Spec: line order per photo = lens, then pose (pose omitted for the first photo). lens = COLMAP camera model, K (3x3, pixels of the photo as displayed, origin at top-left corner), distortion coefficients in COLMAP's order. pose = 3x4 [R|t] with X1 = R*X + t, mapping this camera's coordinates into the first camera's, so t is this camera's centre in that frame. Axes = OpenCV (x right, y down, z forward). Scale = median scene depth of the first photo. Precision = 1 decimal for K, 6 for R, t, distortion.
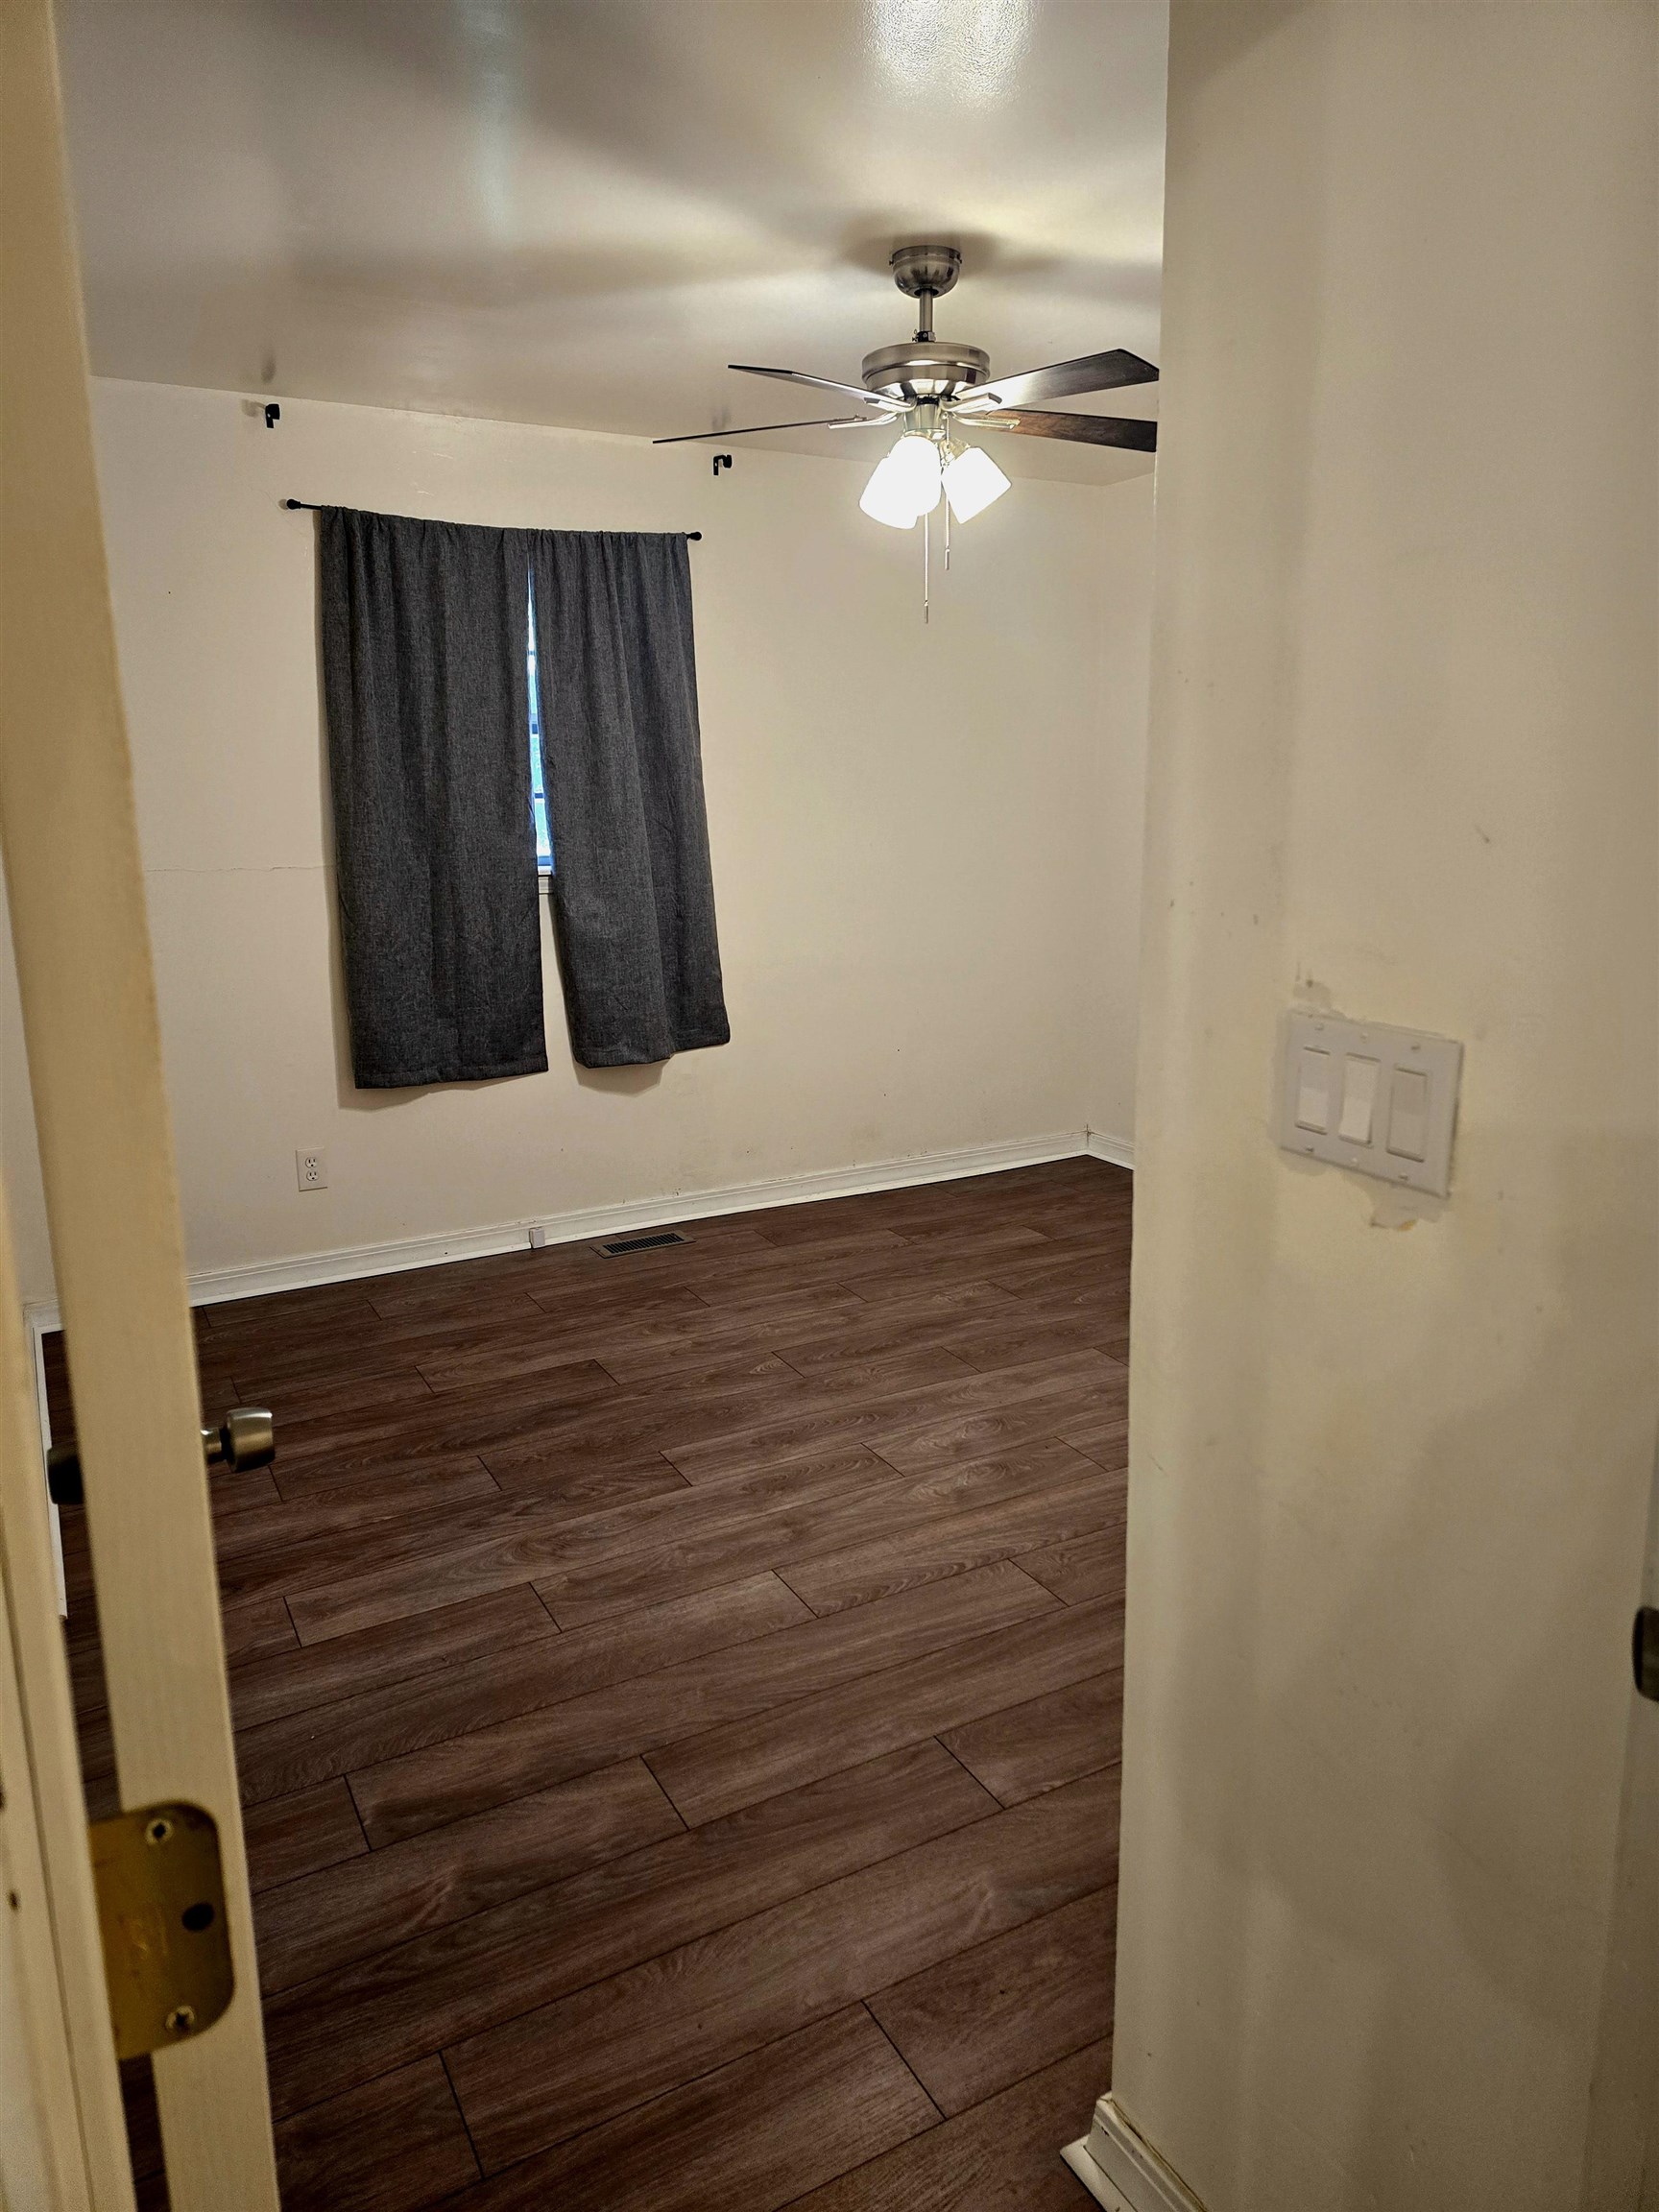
lens RADIAL K [[1497.0, 0, 829.5], [0, 1497.0, 1106.0], [0, 0, 1]] dist [0.054811, -0.044242]
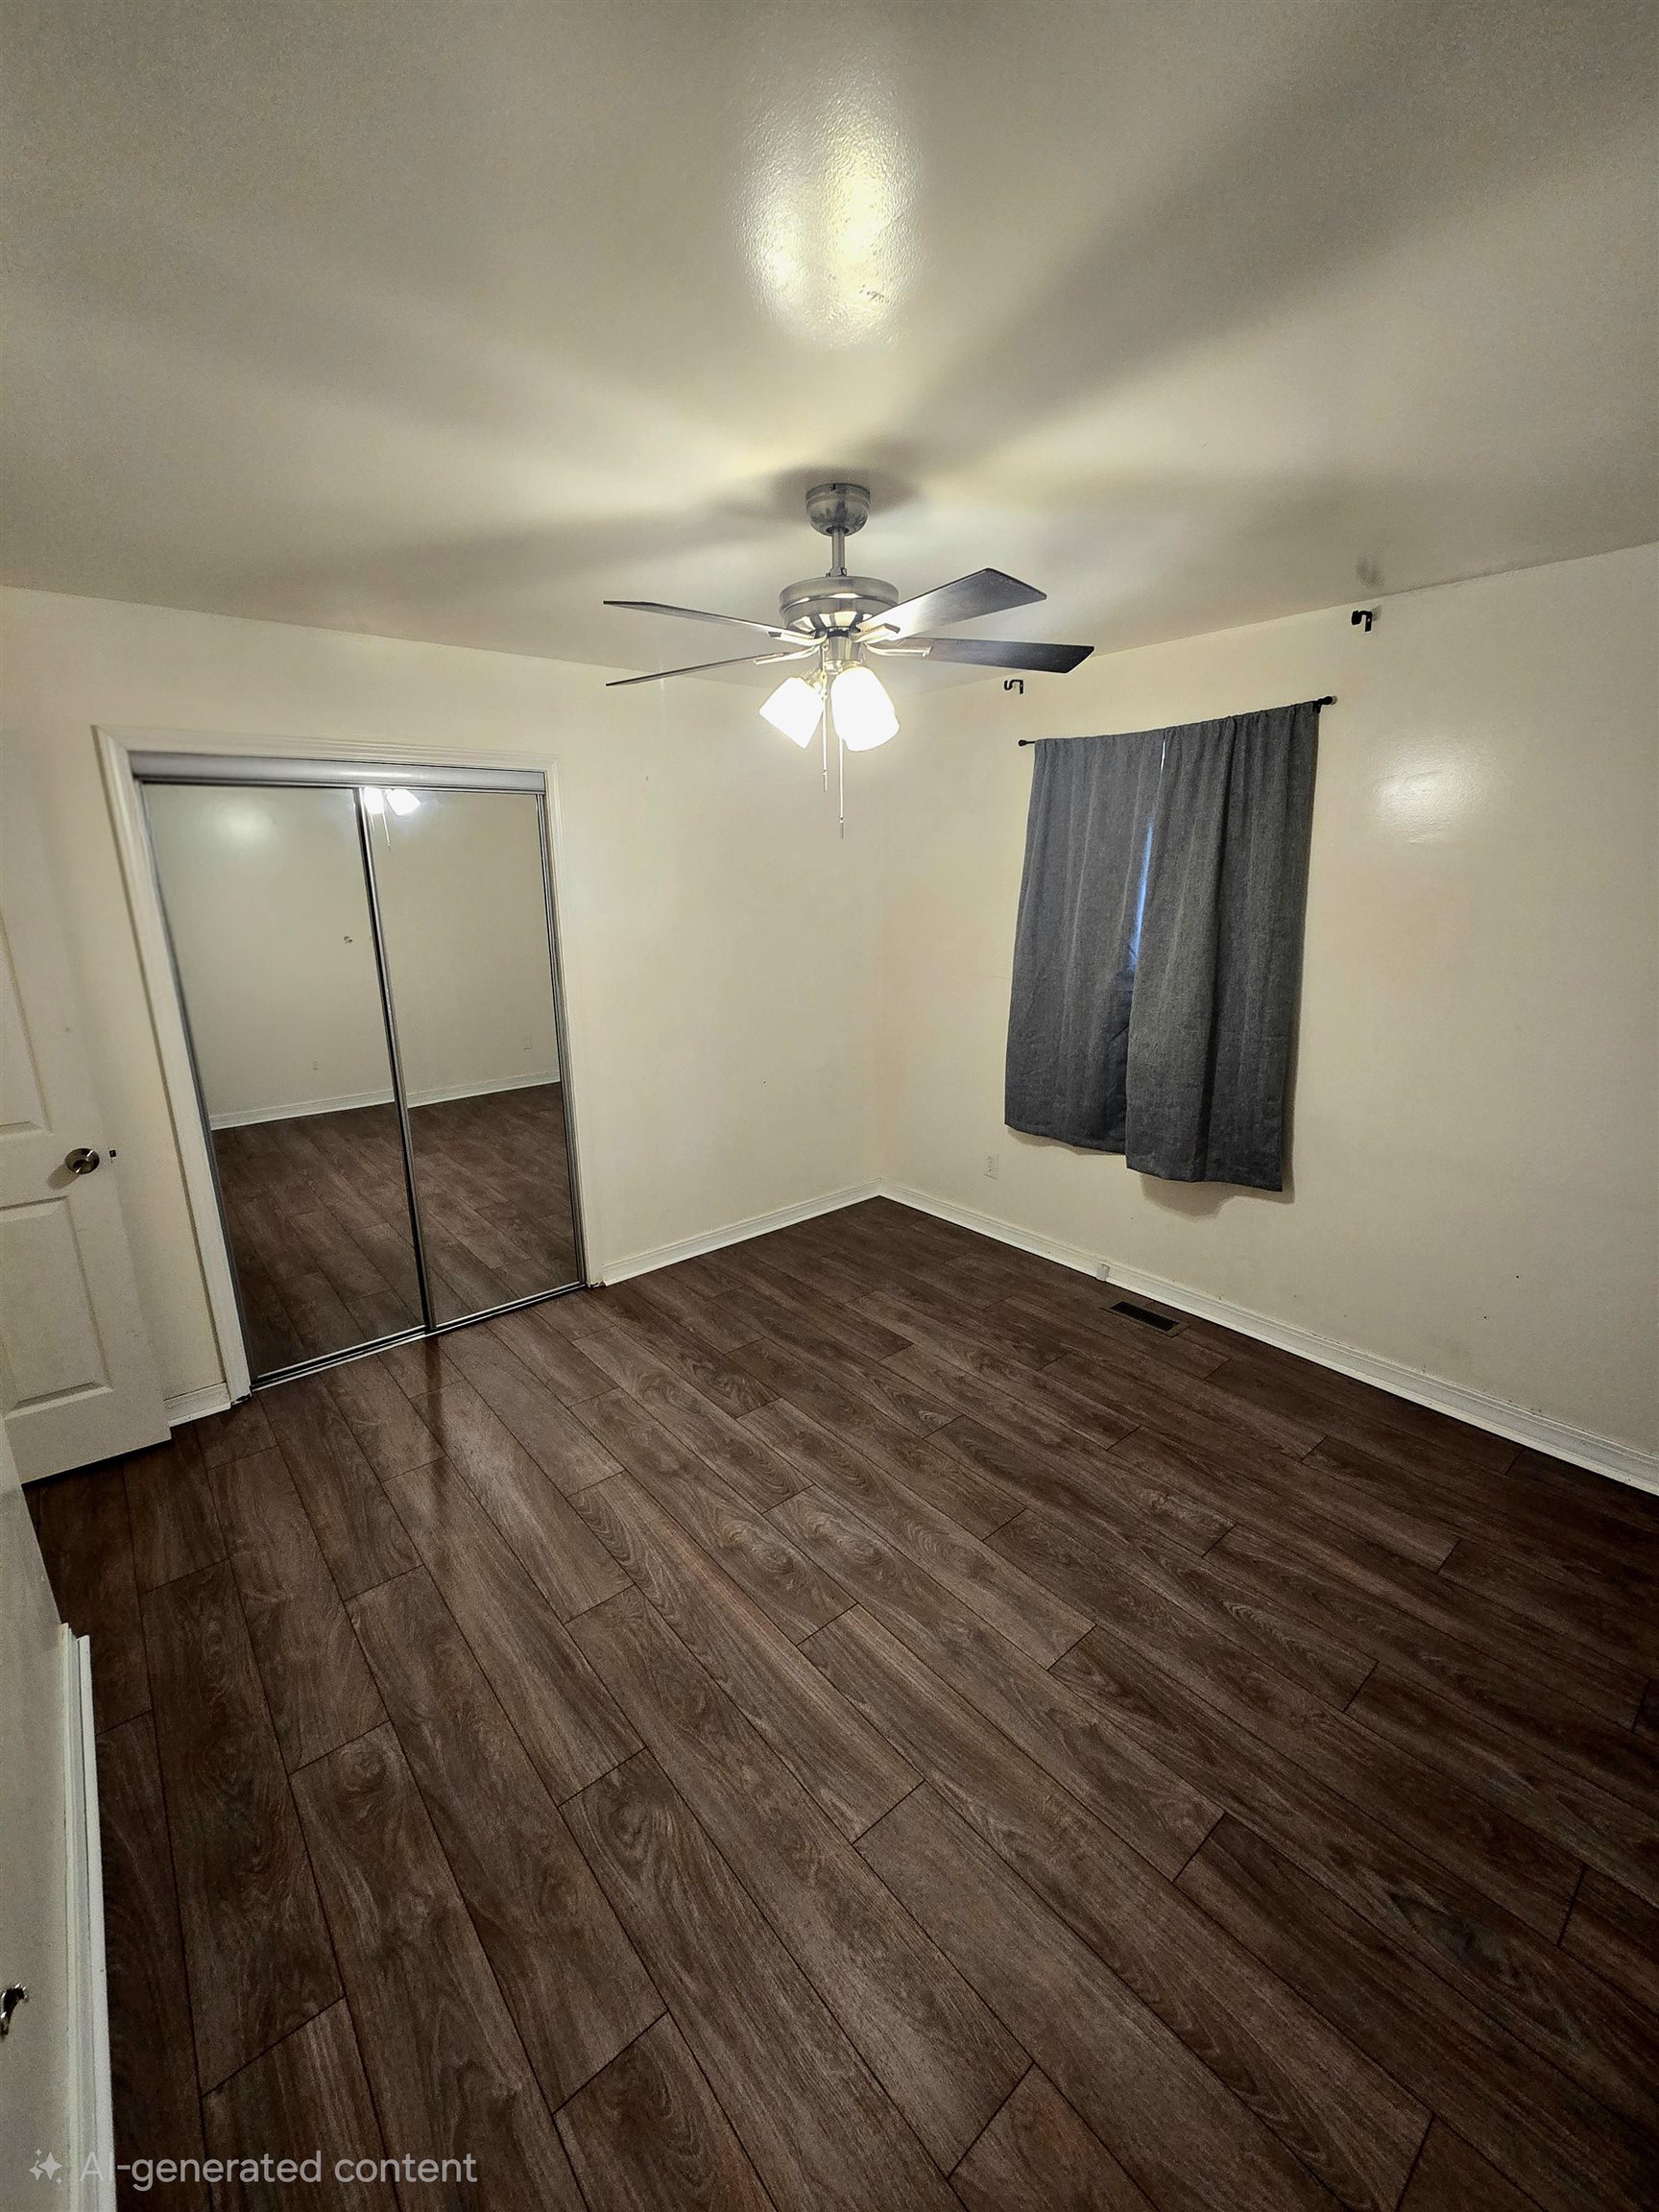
lens RADIAL K [[900.4, 0, 829.5], [0, 900.4, 1106.0], [0, 0, 1]] dist [-0.001628, -0.000267]
pose [[0.180725, 0.260888, -0.948301, 0.574066], [-0.201310, 0.953577, 0.223975, -0.220016], [0.962711, 0.150425, 0.224855, 0.687314]]
